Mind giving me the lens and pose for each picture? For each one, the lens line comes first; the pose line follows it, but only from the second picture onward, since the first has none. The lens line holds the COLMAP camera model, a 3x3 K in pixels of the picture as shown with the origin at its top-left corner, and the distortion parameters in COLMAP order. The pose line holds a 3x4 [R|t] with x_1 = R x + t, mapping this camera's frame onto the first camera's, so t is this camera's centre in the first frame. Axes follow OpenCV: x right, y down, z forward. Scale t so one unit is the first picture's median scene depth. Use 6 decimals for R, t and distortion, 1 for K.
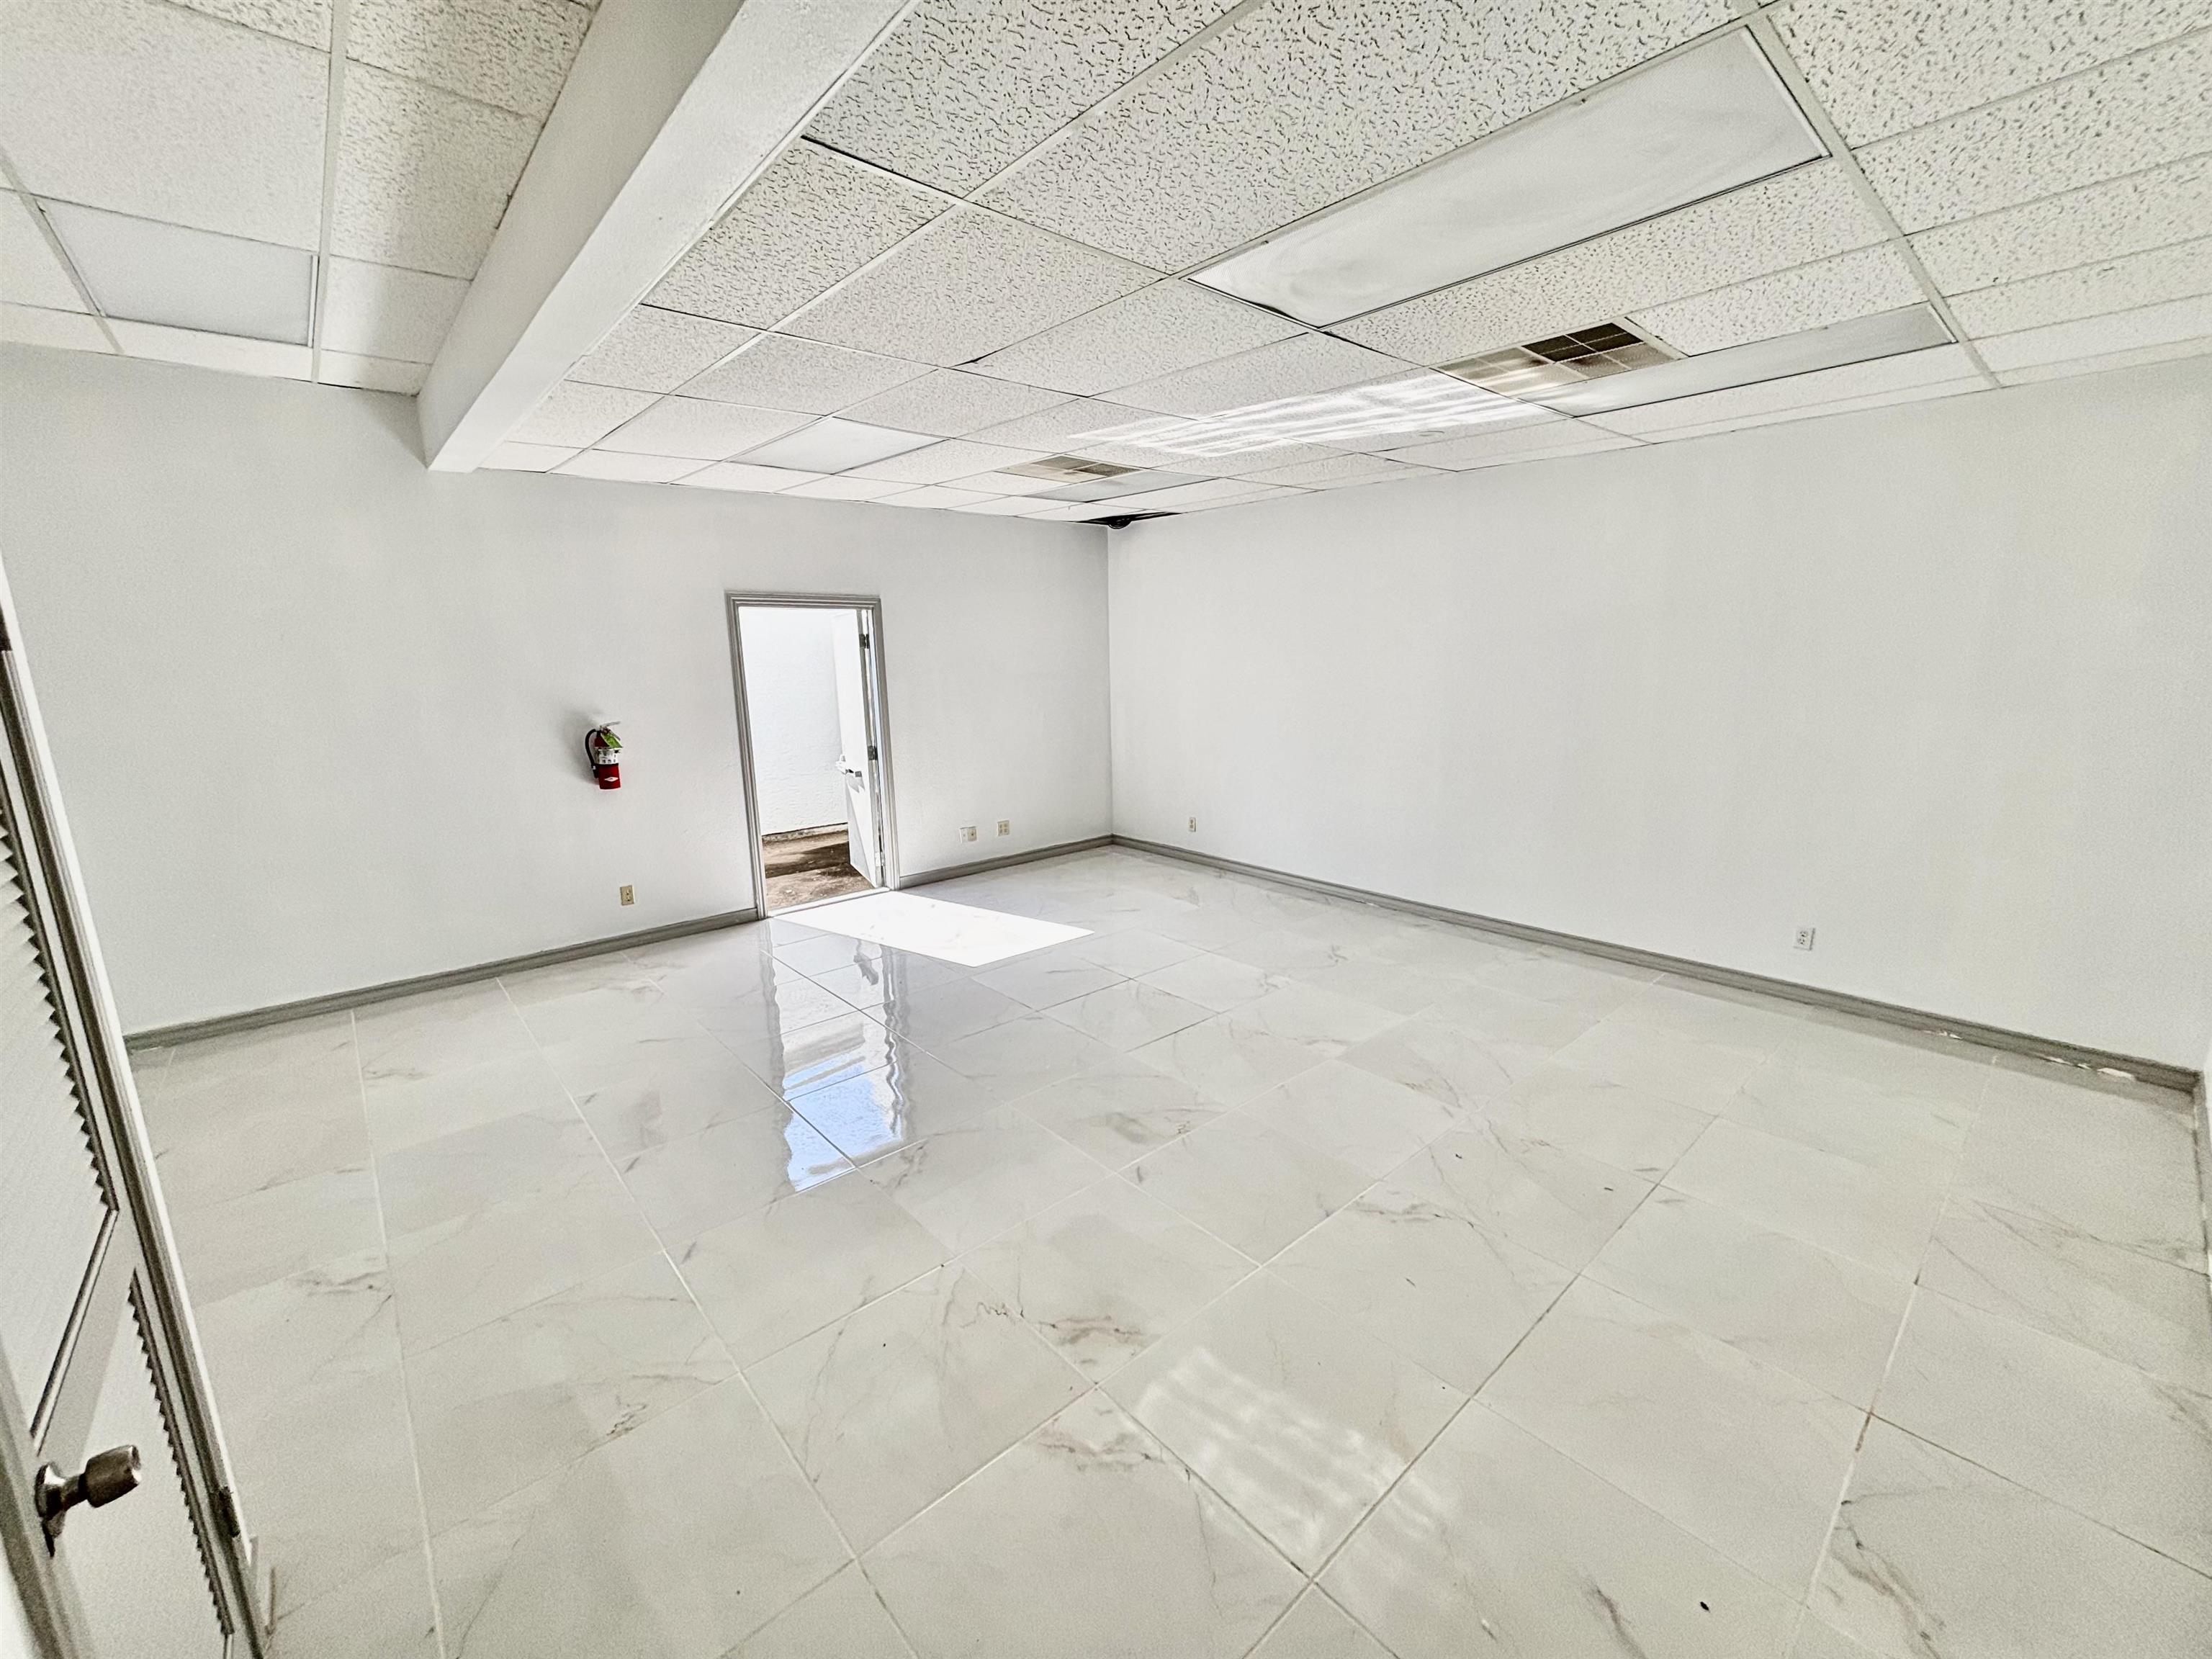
lens RADIAL K [[896.1, 0, 1101.2], [0, 896.1, 827.9], [0, 0, 1]] dist [-0.000076, 0.000353]
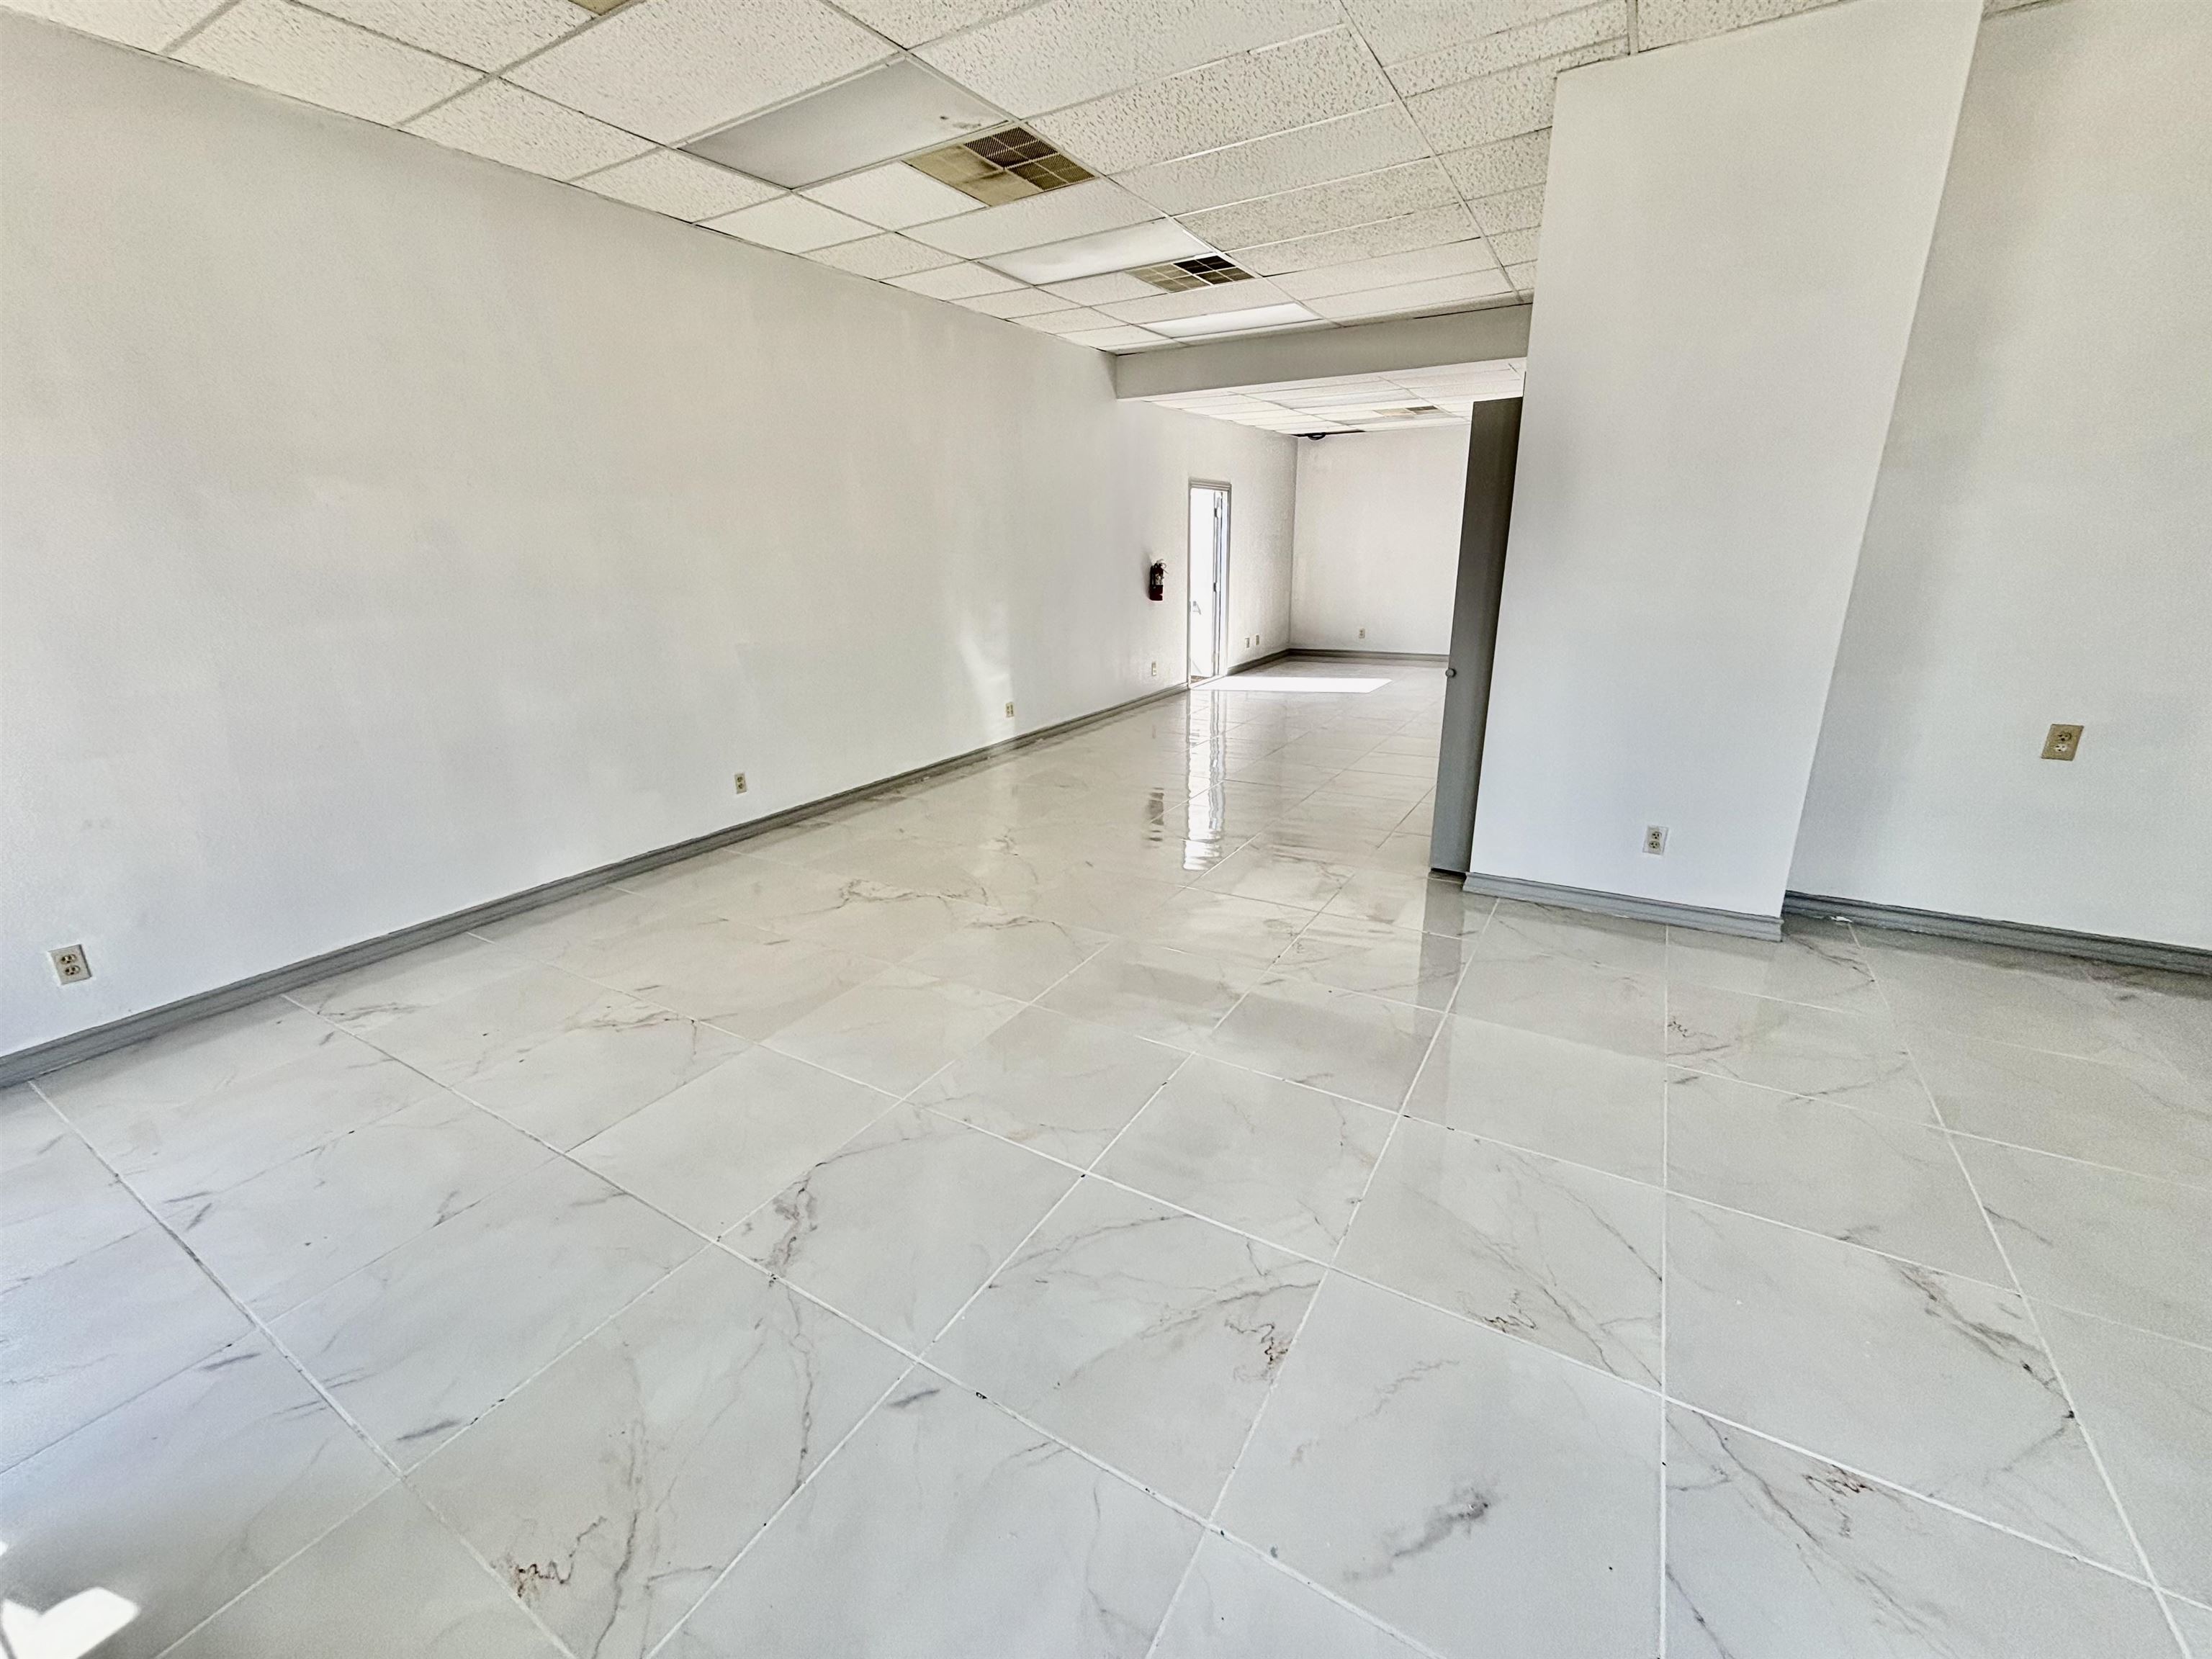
lens RADIAL K [[900.9, 0, 1098.4], [0, 900.9, 823.9], [0, 0, 1]] dist [0.010740, -0.005831]
pose [[0.953722, -0.093247, 0.285867, -1.182632], [0.065354, 0.992256, 0.105628, 0.186324], [-0.293503, -0.082057, 0.952430, -0.598714]]
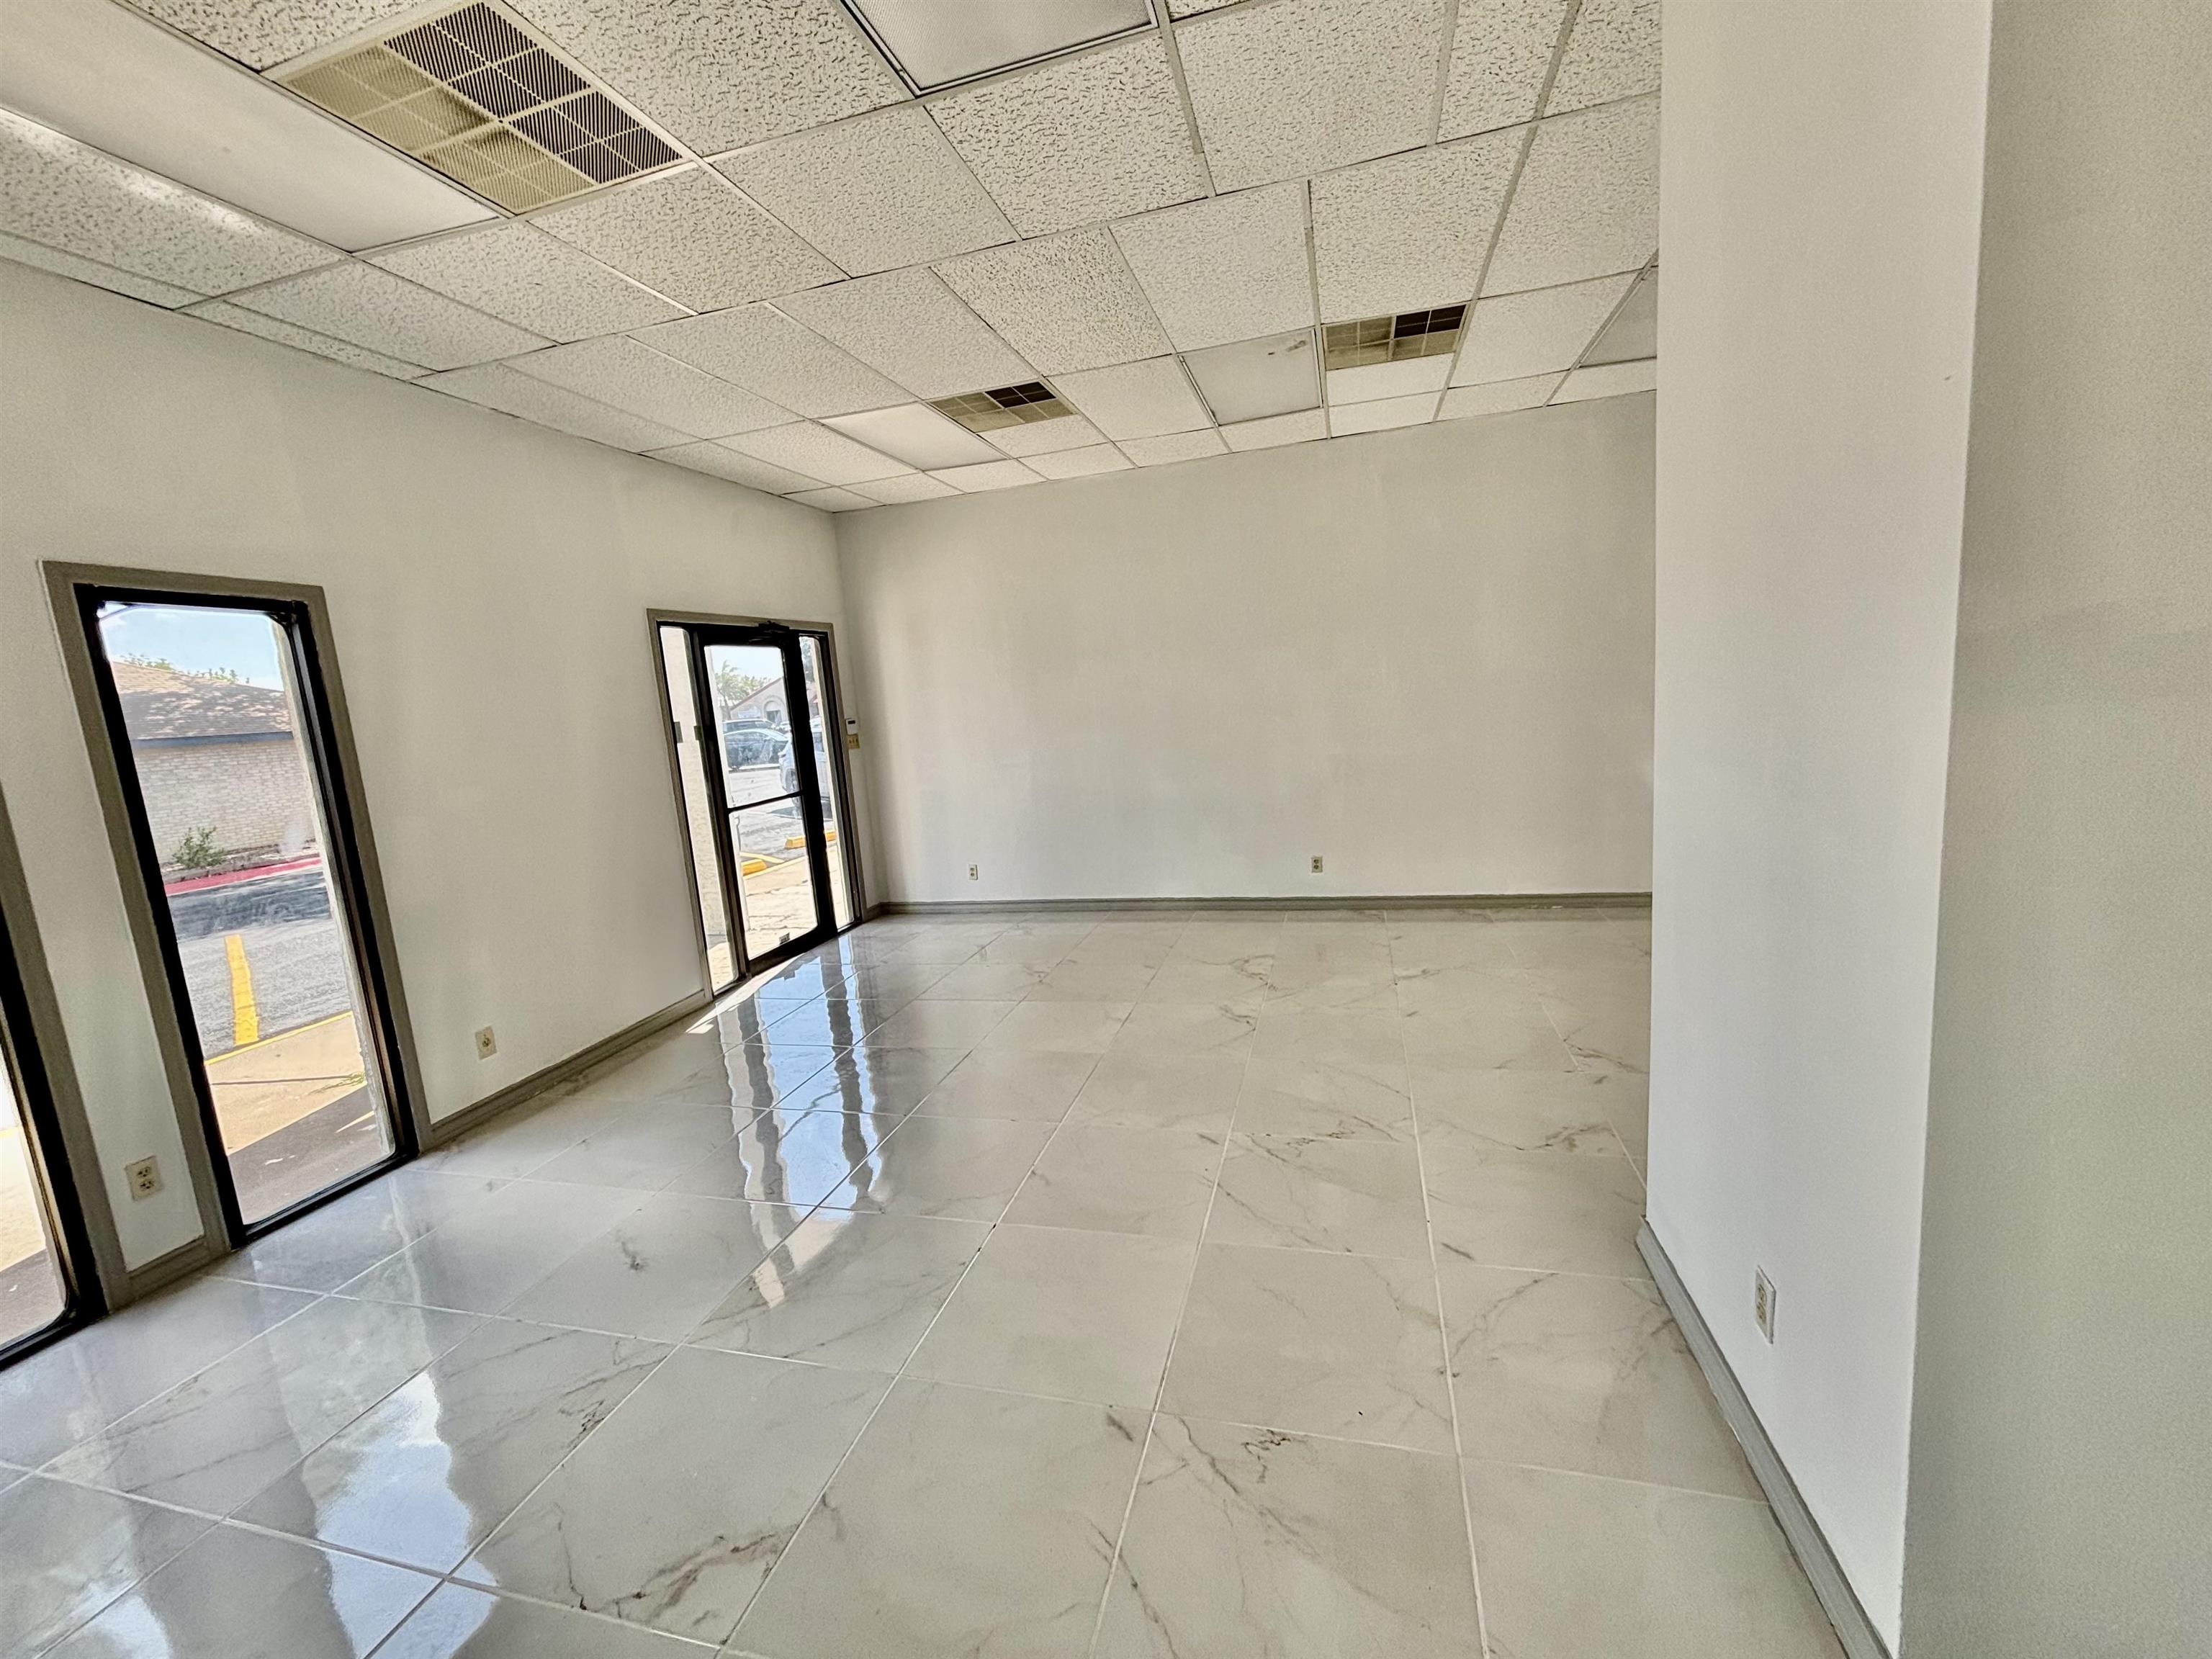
lens RADIAL K [[896.1, 0, 1101.2], [0, 896.1, 827.9], [0, 0, 1]] dist [-0.000076, 0.000353]
pose [[0.542346, 0.101445, -0.834008, -0.446221], [-0.096830, 0.993616, 0.057892, 0.131756], [0.834556, 0.049359, 0.548707, -0.450209]]
